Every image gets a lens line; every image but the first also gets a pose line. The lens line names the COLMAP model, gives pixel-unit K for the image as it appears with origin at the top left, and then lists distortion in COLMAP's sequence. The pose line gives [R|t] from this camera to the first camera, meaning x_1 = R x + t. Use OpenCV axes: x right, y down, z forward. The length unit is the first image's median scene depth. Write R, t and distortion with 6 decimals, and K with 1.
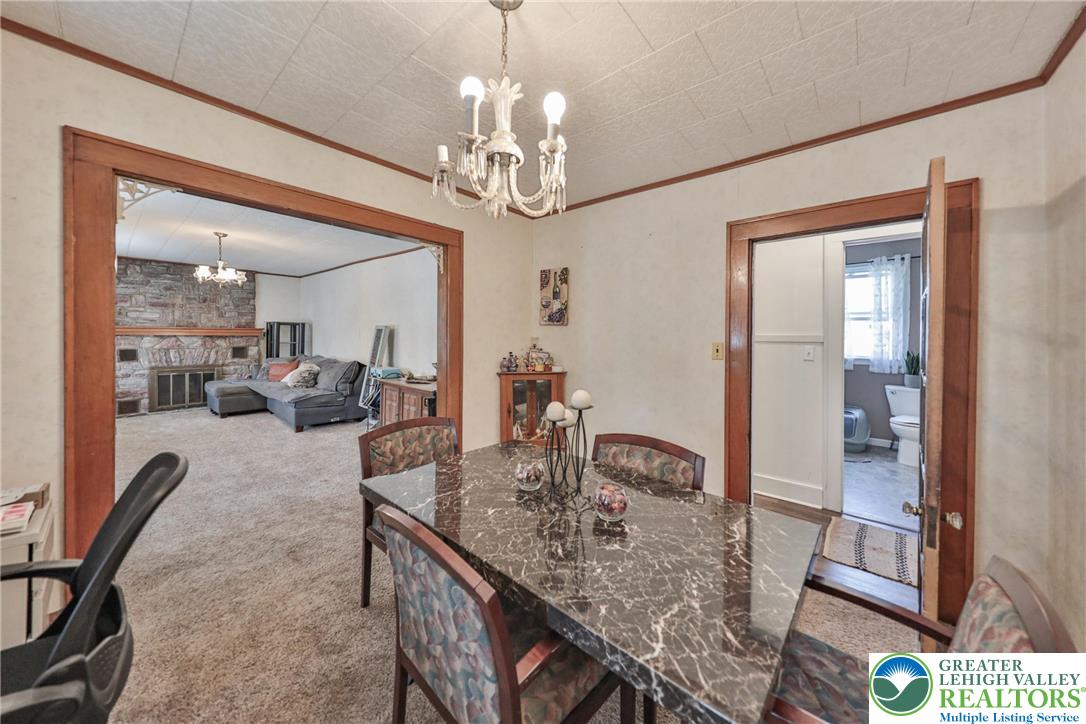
lens RADIAL K [[370.5, 0, 538.9], [0, 370.5, 336.6], [0, 0, 1]] dist [-0.000715, -0.000102]
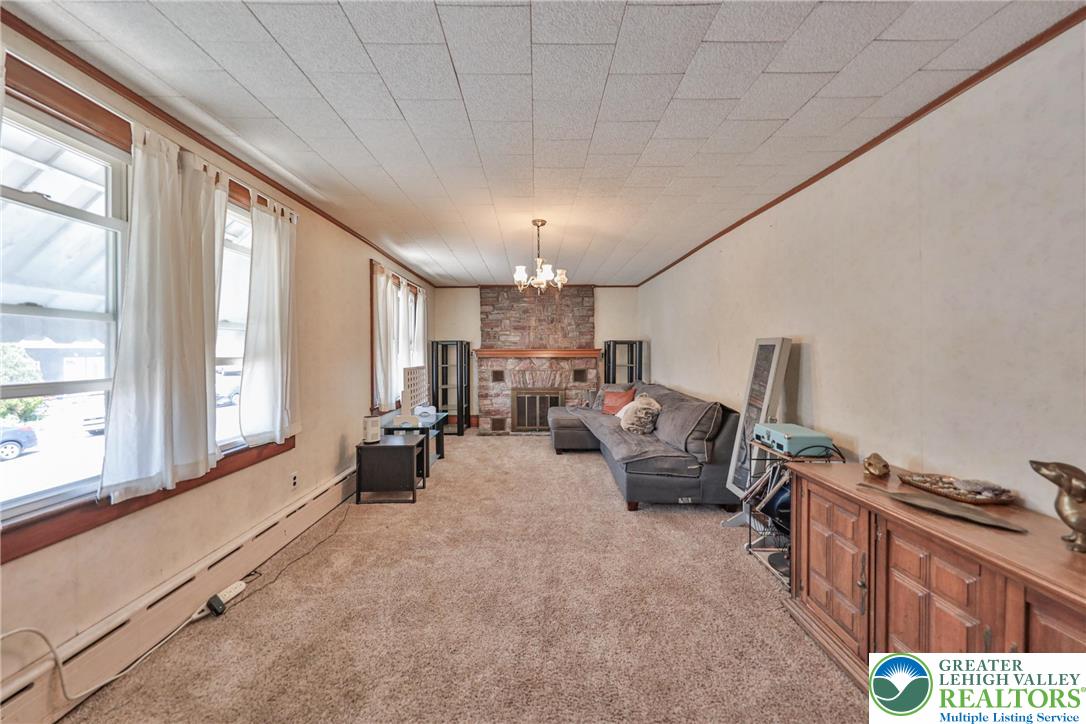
lens RADIAL K [[370.4, 0, 543.9], [0, 370.4, 358.9], [0, 0, 1]] dist [-0.000148, -0.000100]
pose [[0.672984, 0.001574, -0.739655, -0.213728], [0.006530, 0.999946, 0.008069, -0.006801], [0.739628, -0.010261, 0.672938, 0.353954]]
